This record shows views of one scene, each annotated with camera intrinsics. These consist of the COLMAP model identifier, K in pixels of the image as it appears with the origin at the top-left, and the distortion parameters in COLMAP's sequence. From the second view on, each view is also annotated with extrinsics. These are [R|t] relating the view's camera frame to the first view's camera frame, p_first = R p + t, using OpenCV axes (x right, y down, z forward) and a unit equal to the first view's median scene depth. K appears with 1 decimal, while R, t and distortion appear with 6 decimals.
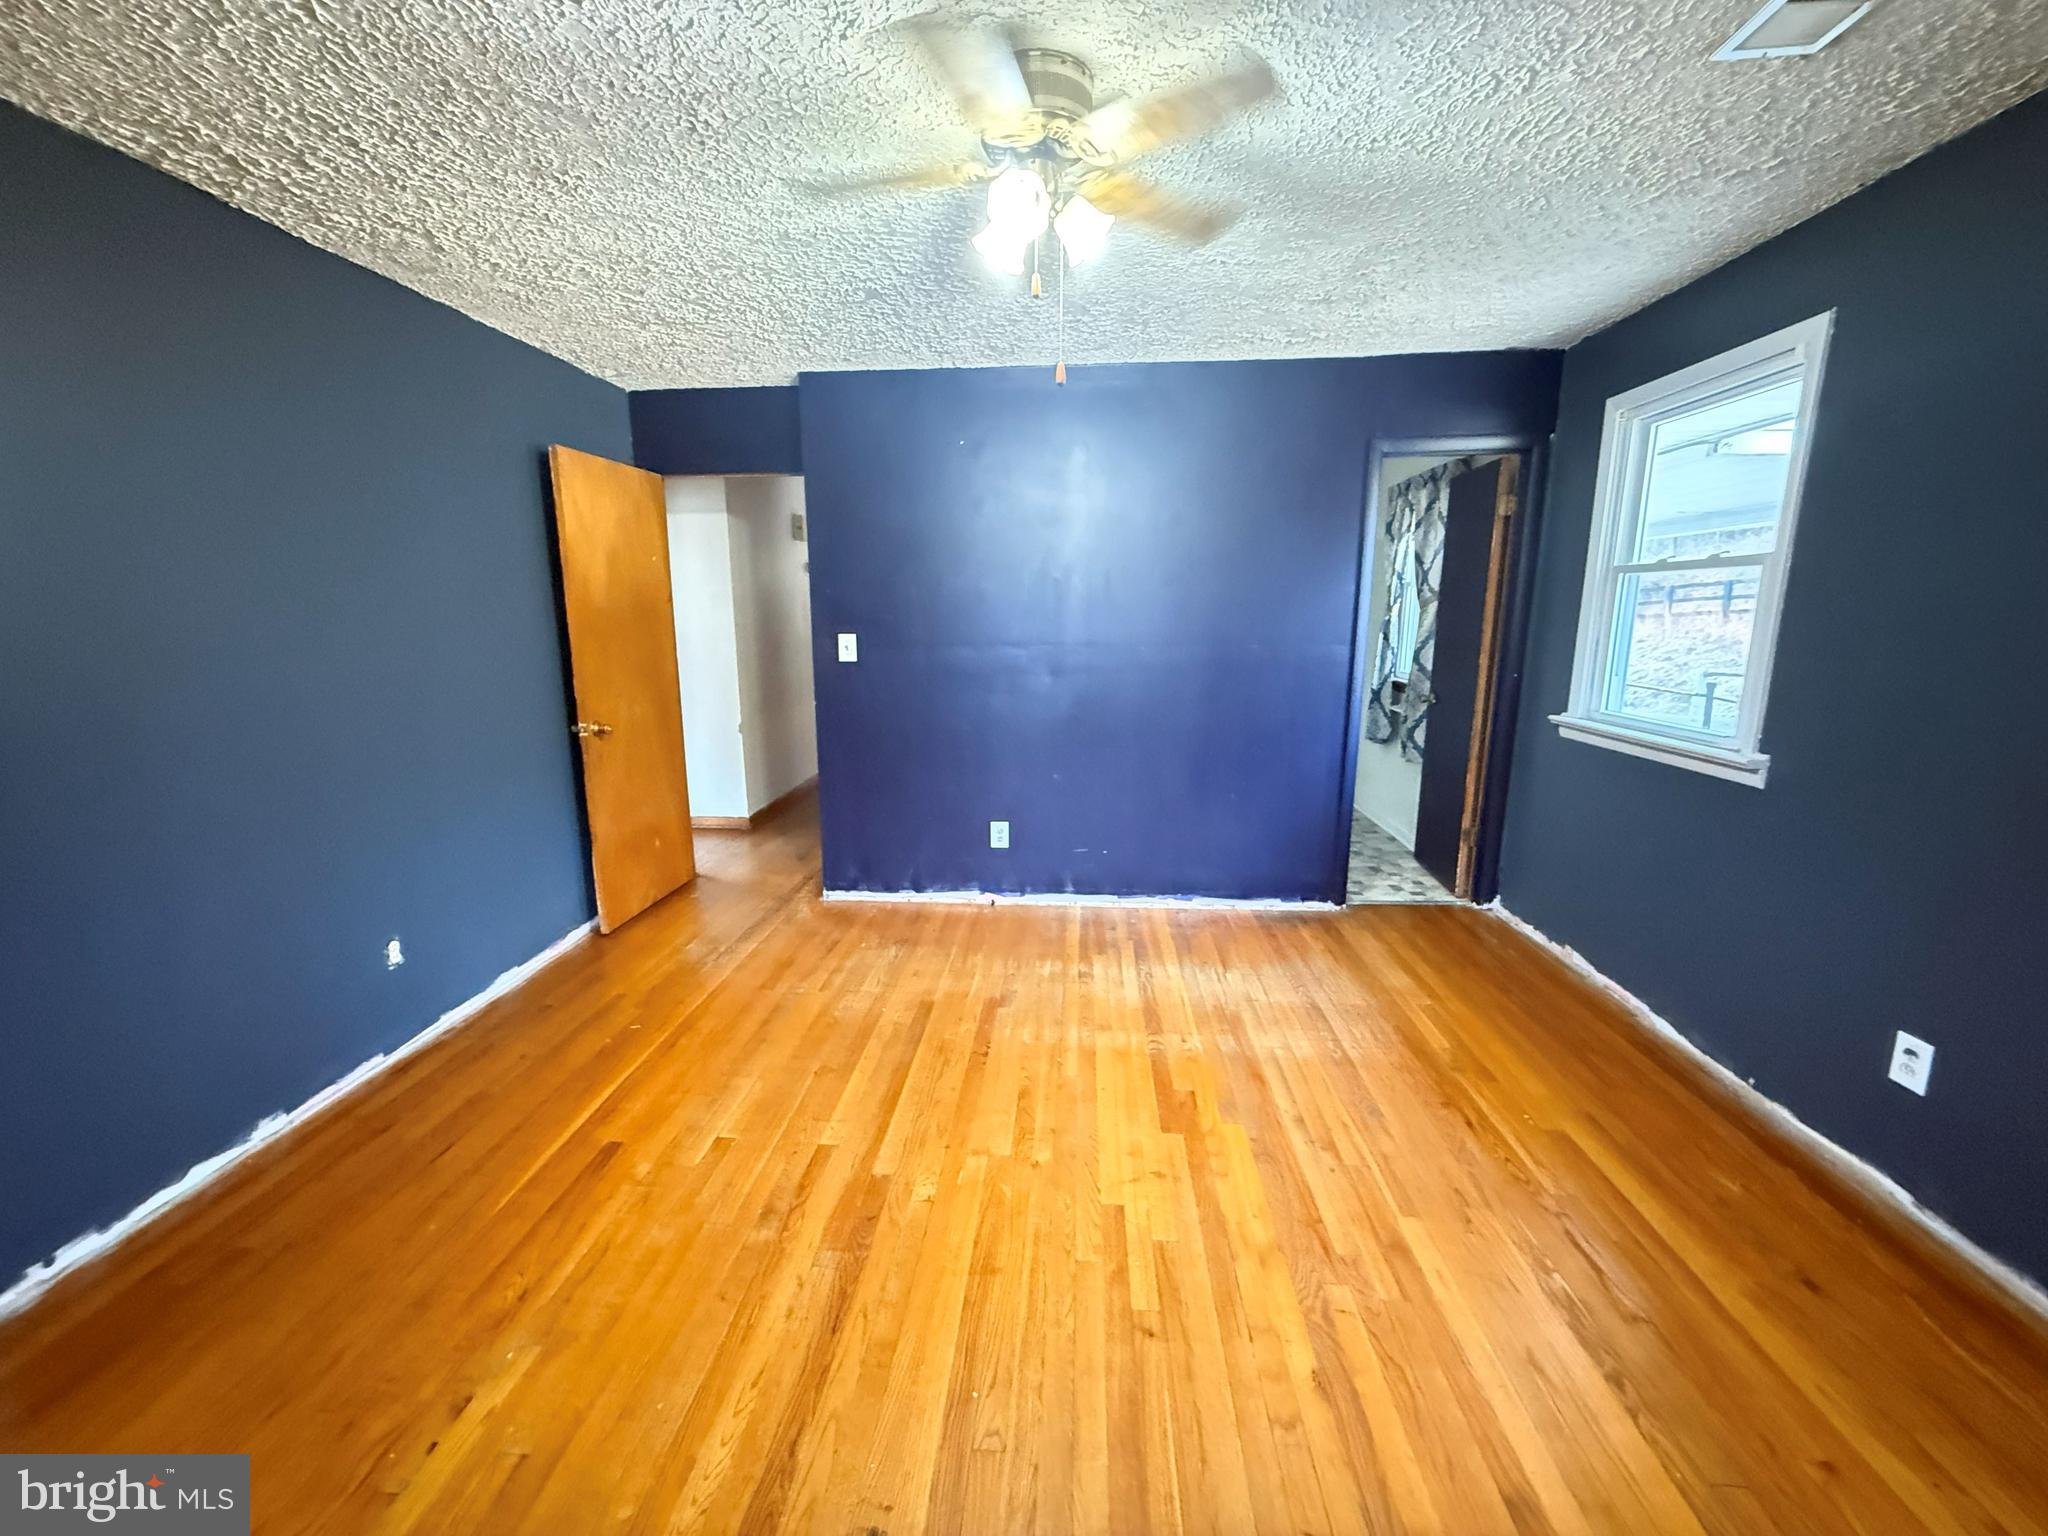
lens RADIAL K [[814.0, 0, 1017.9], [0, 814.0, 769.7], [0, 0, 1]] dist [0.000174, 0.000127]
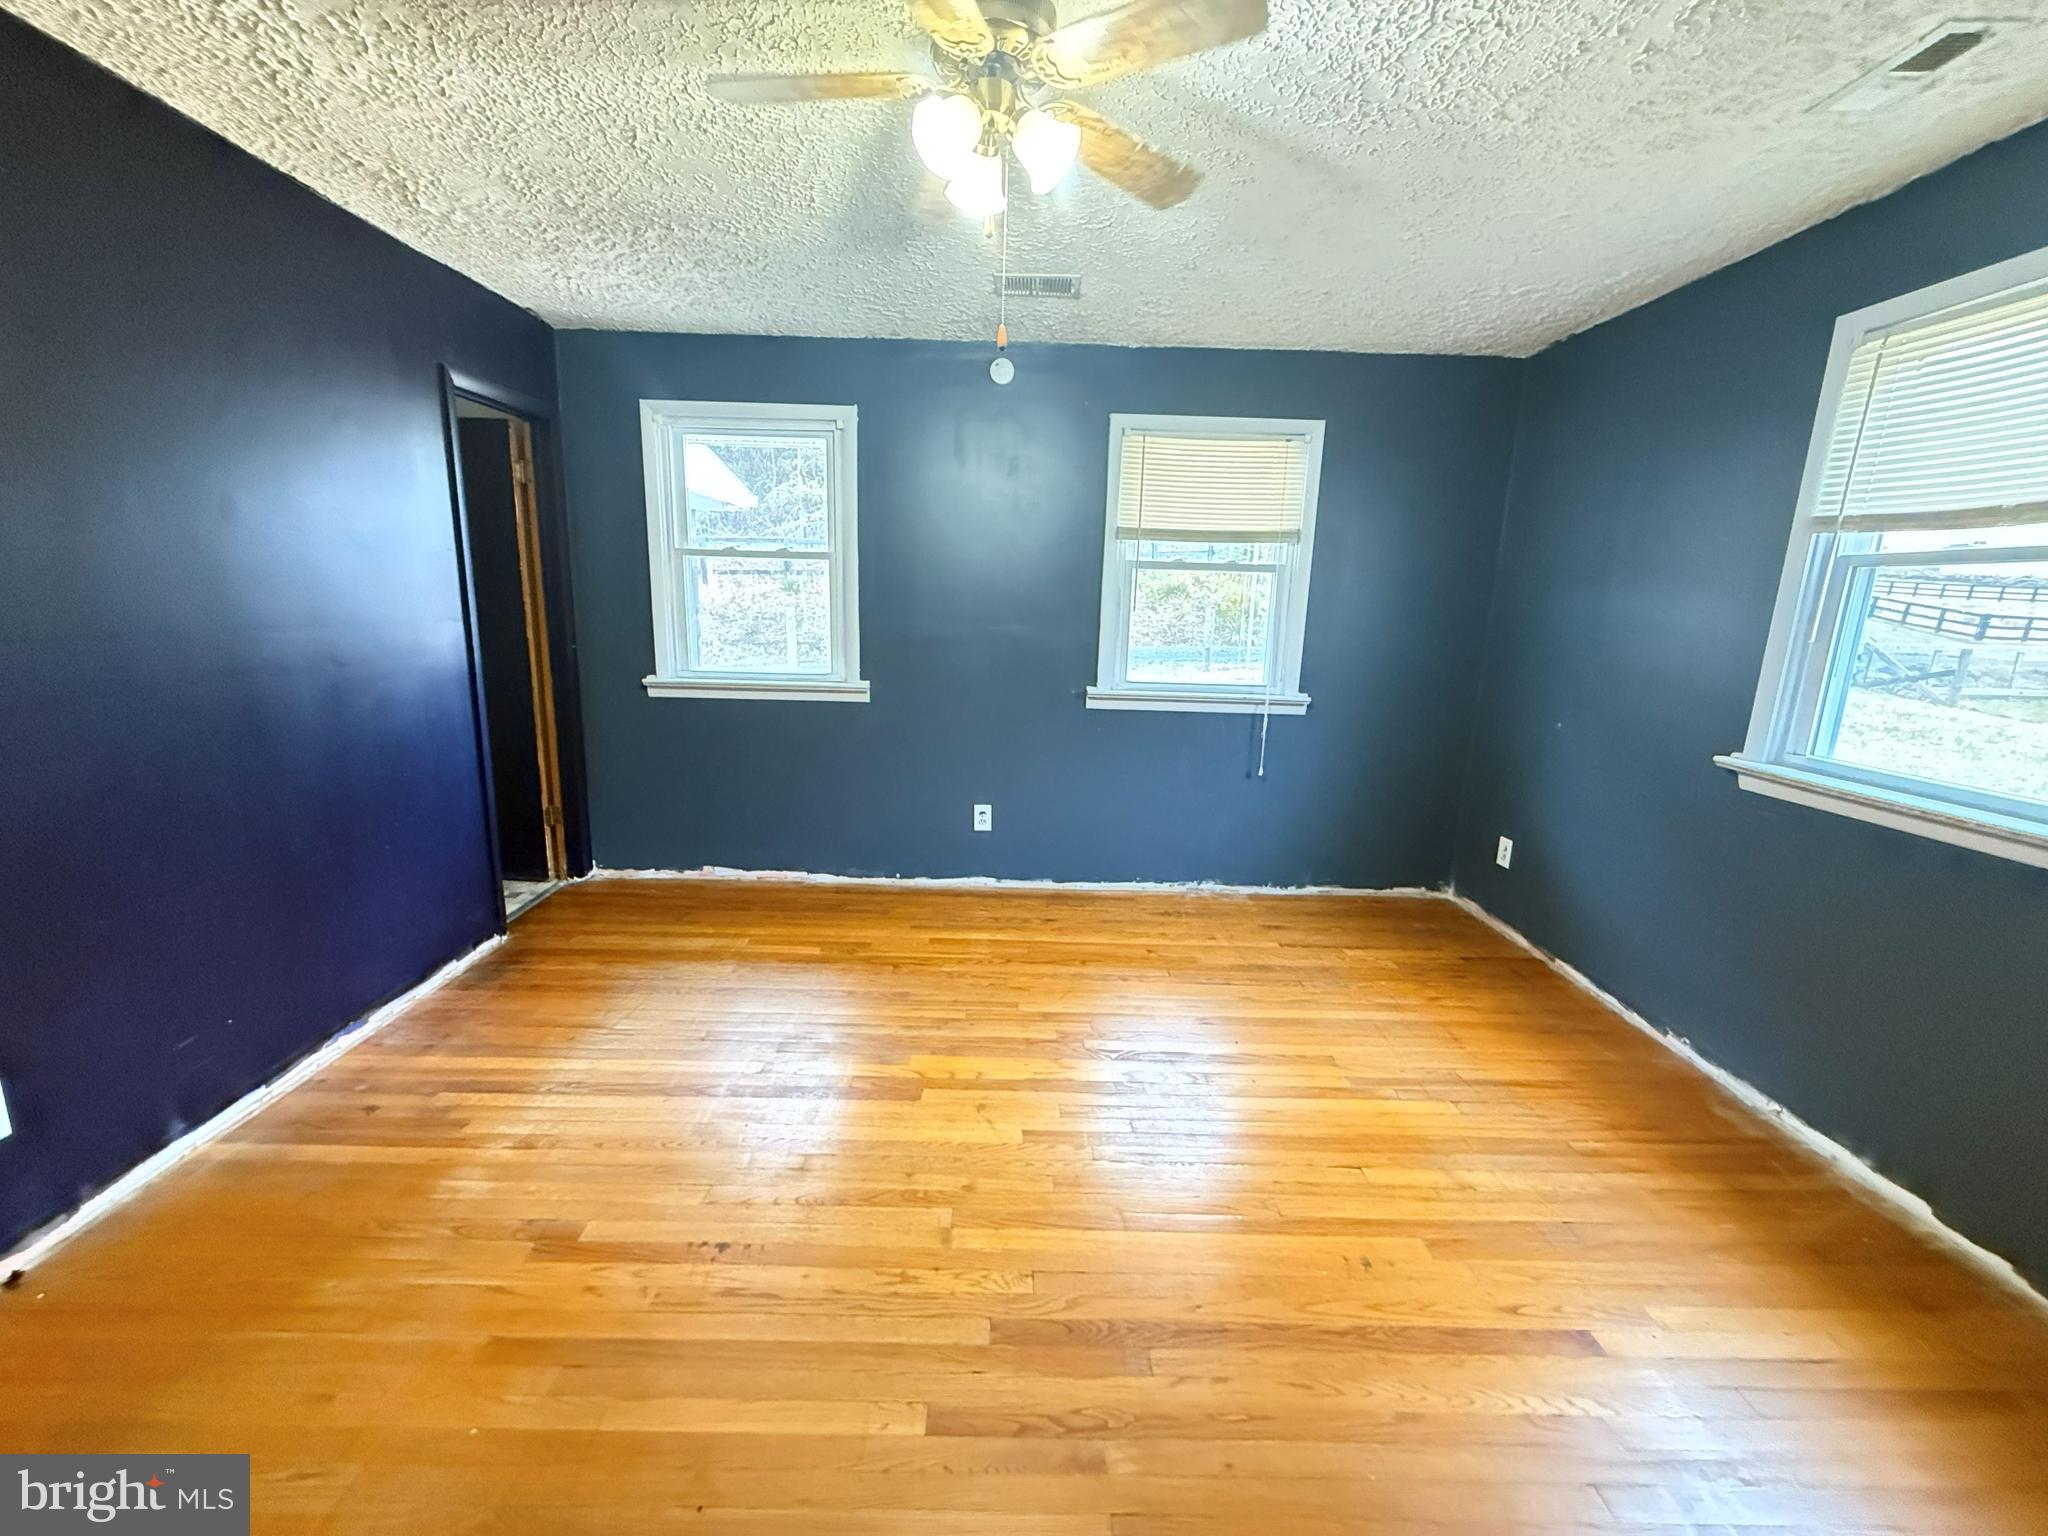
lens RADIAL K [[814.0, 0, 1017.9], [0, 814.0, 769.7], [0, 0, 1]] dist [0.000174, 0.000127]
pose [[-0.086510, -0.205247, 0.974879, -0.521062], [0.164215, 0.962225, 0.217156, -0.109539], [-0.982624, 0.178876, -0.049538, 0.597728]]
